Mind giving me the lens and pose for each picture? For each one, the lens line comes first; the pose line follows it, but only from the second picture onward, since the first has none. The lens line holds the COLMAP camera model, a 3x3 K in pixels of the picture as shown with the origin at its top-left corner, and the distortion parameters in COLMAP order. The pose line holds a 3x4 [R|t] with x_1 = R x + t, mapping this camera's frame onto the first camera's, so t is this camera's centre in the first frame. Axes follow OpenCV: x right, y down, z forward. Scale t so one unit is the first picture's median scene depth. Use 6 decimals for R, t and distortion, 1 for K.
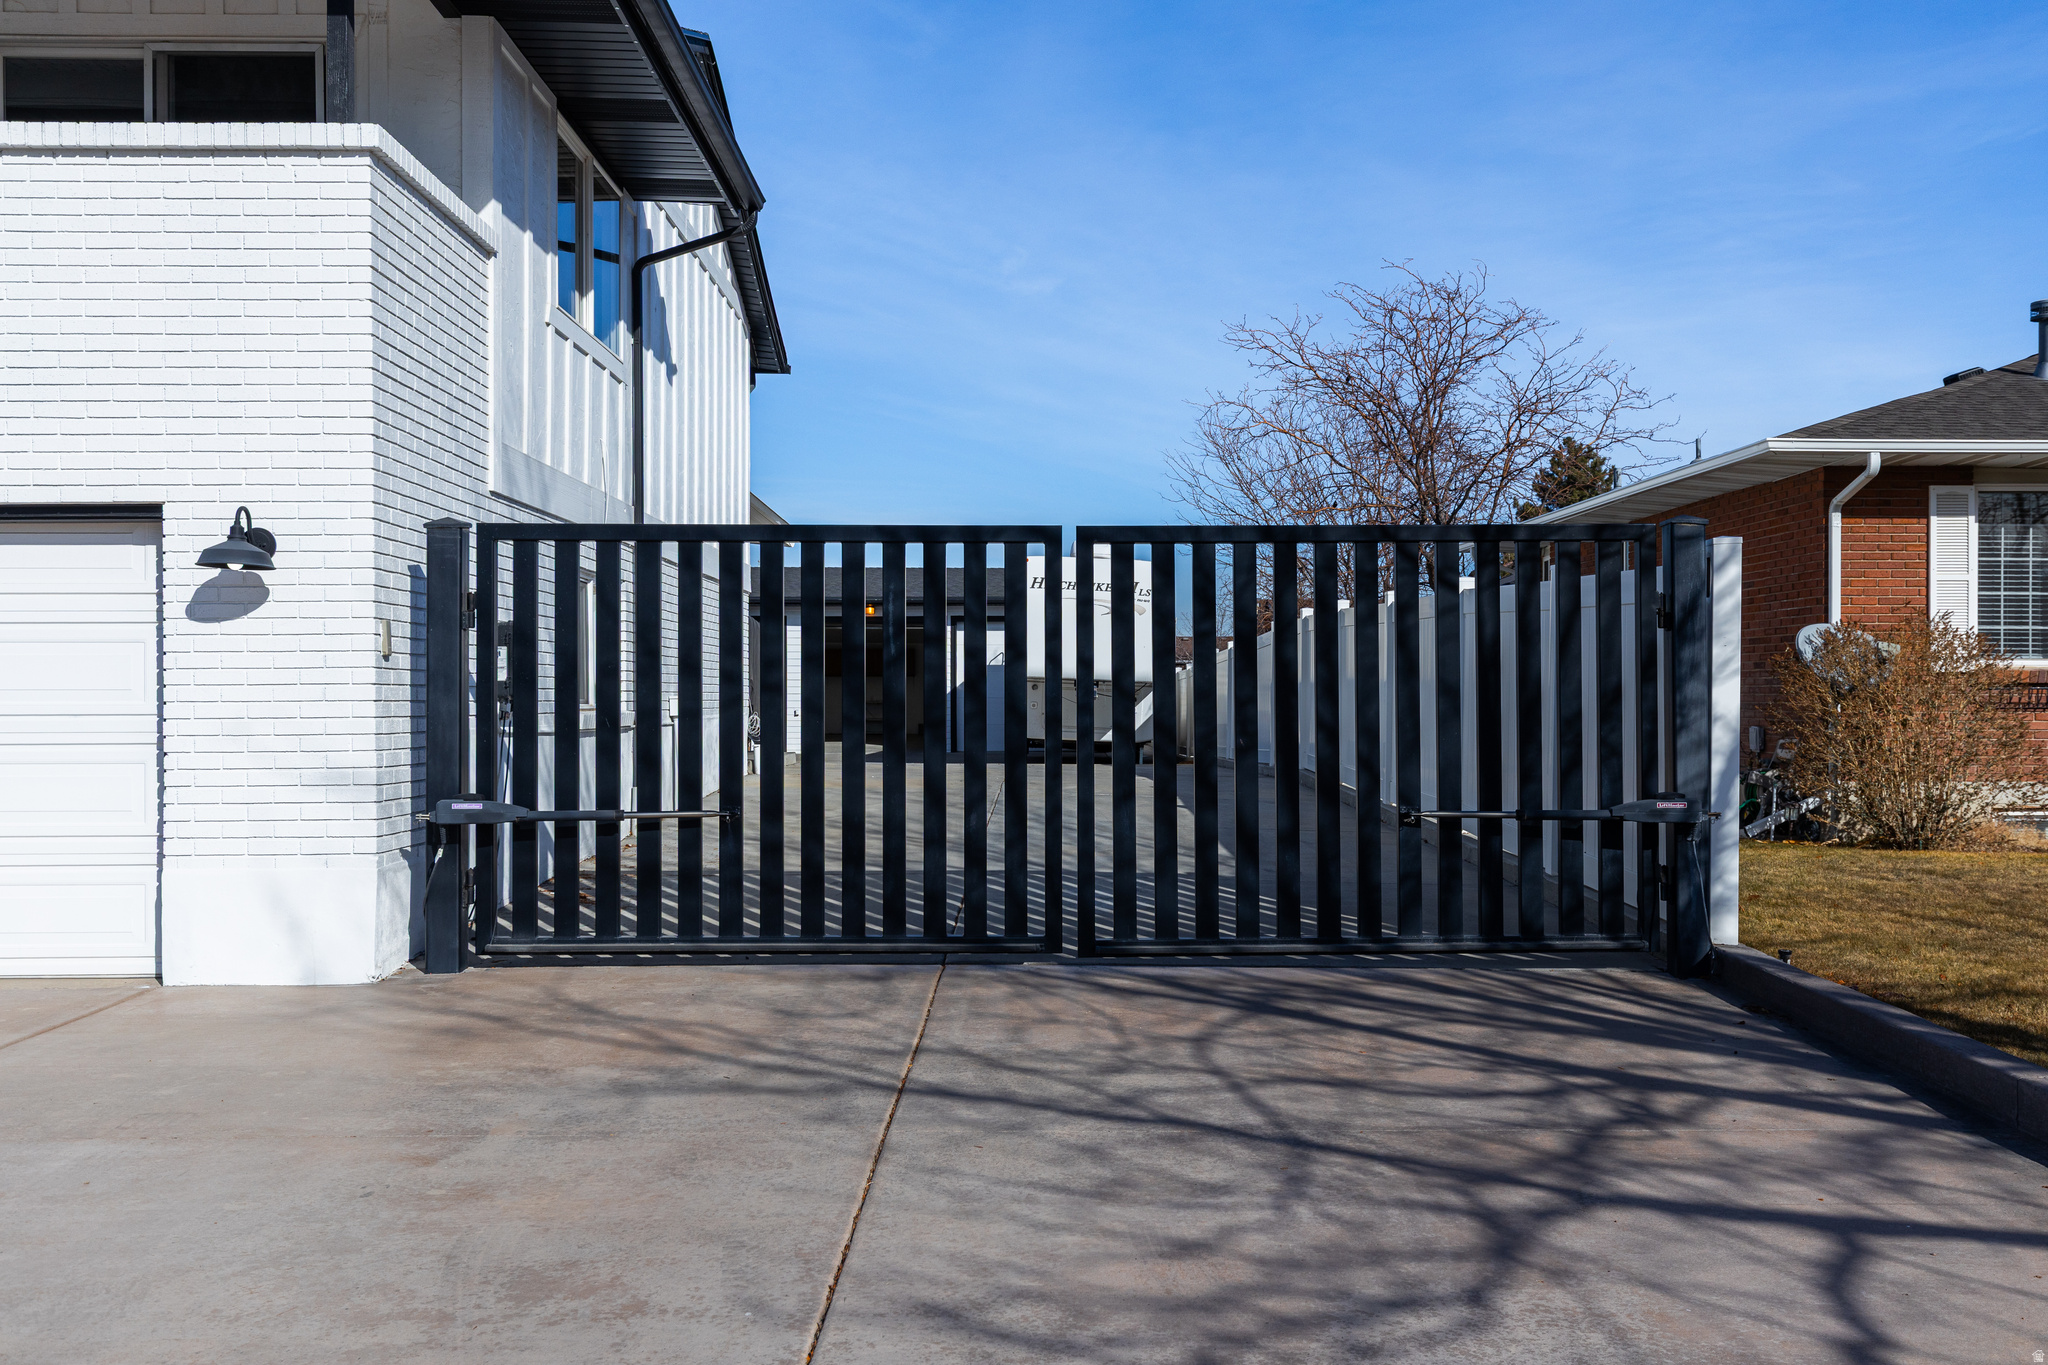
lens RADIAL K [[1803.6, 0, 1024.0], [0, 1803.6, 682.5], [0, 0, 1]] dist [0.013673, 0.007792]
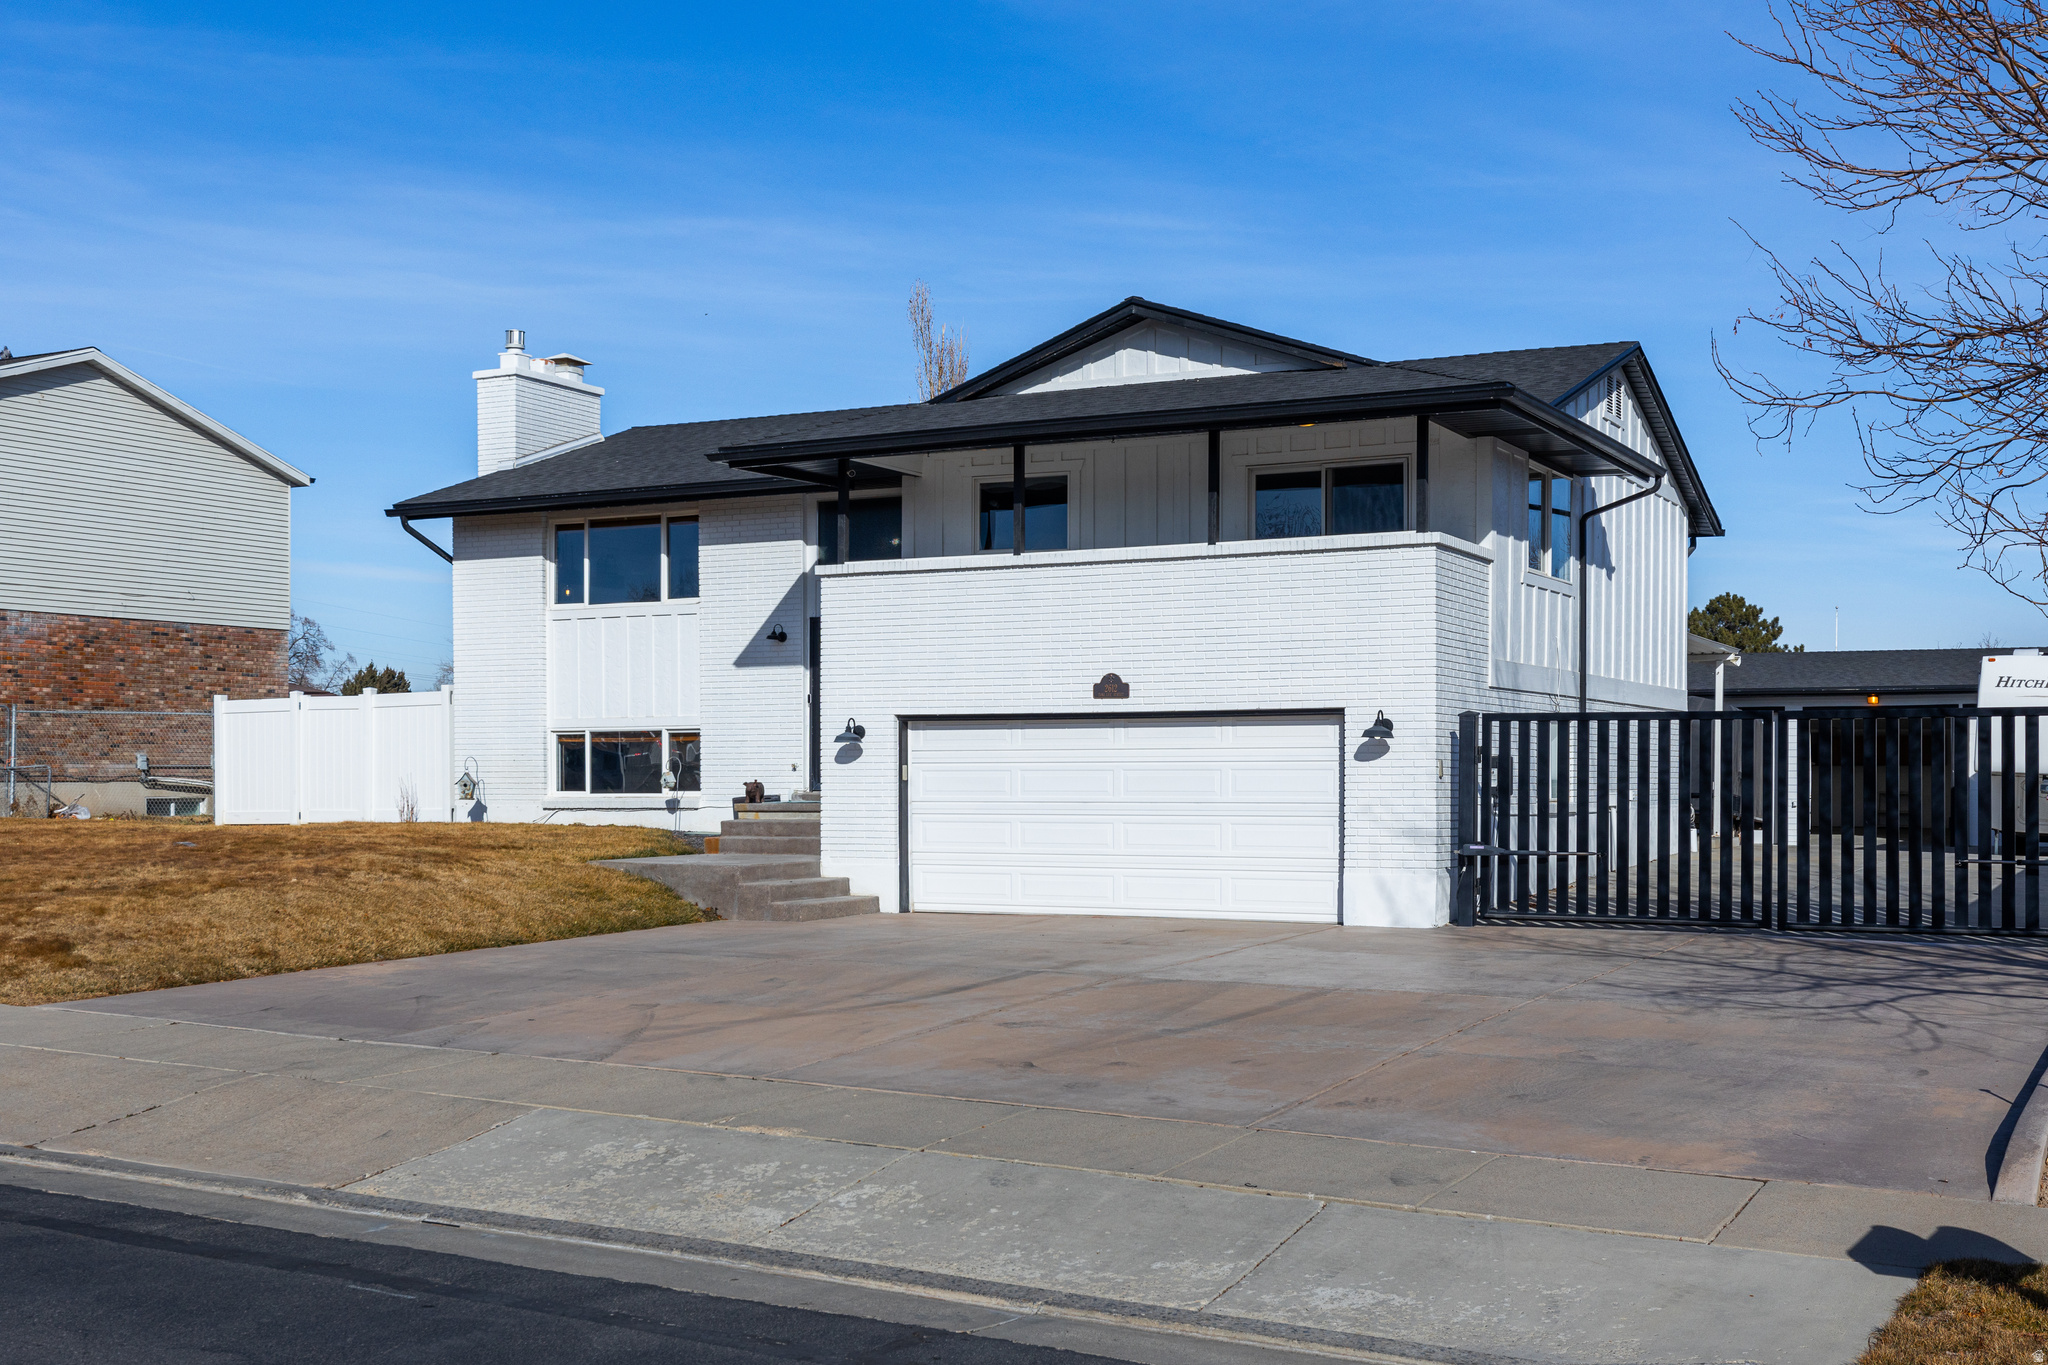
lens RADIAL K [[2119.9, 0, 1020.3], [0, 2119.9, 801.6], [0, 0, 1]] dist [0.008927, 0.002595]
pose [[0.874710, 0.011644, -0.484507, 0.427765], [-0.002621, 0.999810, 0.019297, -0.031829], [0.484640, -0.015609, 0.874575, -1.433913]]
